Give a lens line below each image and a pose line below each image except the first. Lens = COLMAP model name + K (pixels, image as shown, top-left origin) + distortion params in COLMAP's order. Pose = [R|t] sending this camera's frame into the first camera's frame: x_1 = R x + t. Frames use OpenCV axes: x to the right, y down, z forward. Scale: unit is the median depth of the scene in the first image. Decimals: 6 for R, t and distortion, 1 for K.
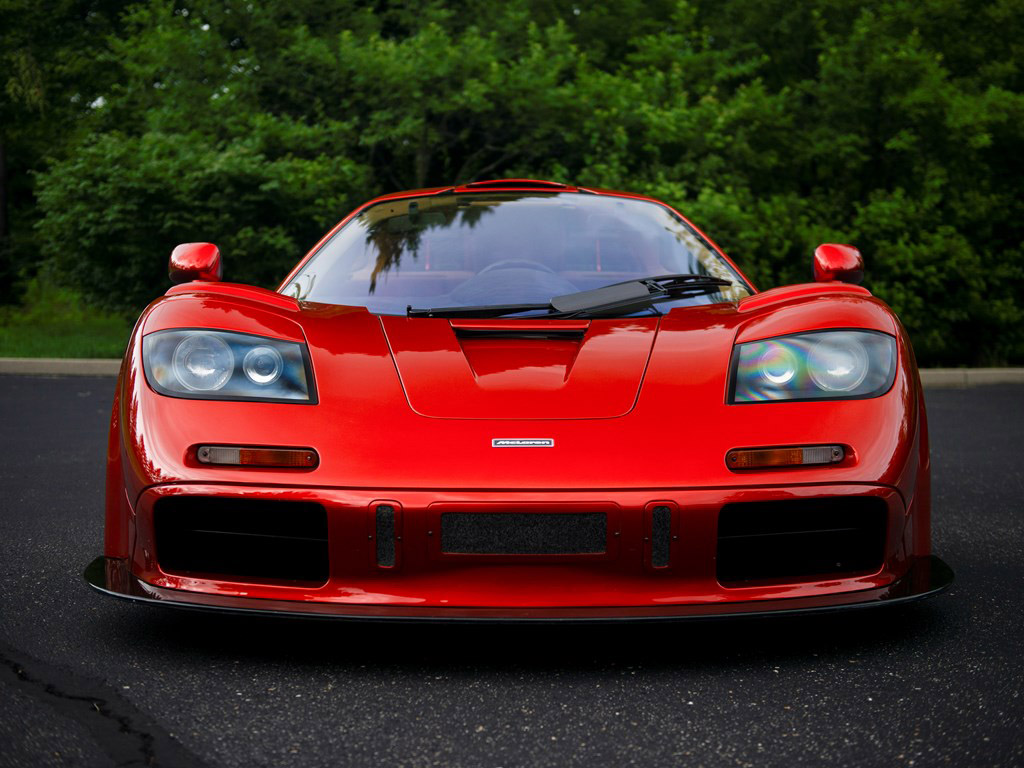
lens RADIAL K [[1334.8, 0, 512.0], [0, 1334.8, 384.0], [0, 0, 1]] dist [0.014785, 0.060211]
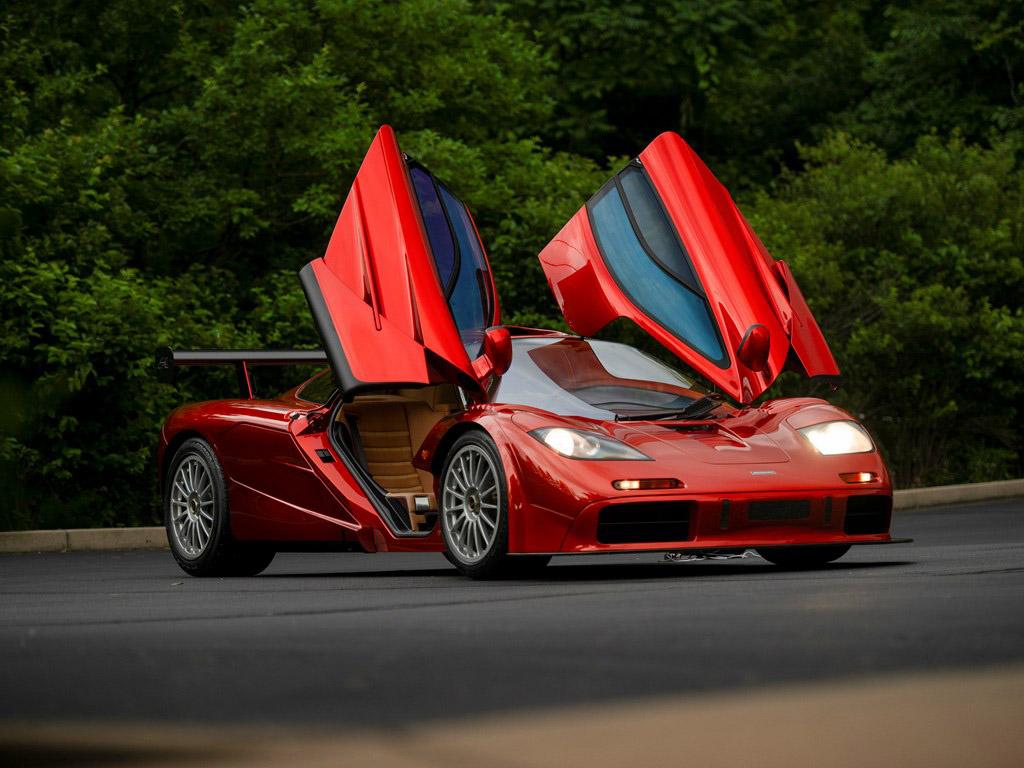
lens RADIAL K [[4236.6, 0, 512.0], [0, 4236.6, 384.0], [0, 0, 1]] dist [0.675056, 0.172792]
pose [[0.848349, -0.012472, 0.529291, -0.796286], [0.056145, 0.996205, -0.066515, 0.067290], [-0.526452, 0.086145, 0.845829, -0.924831]]
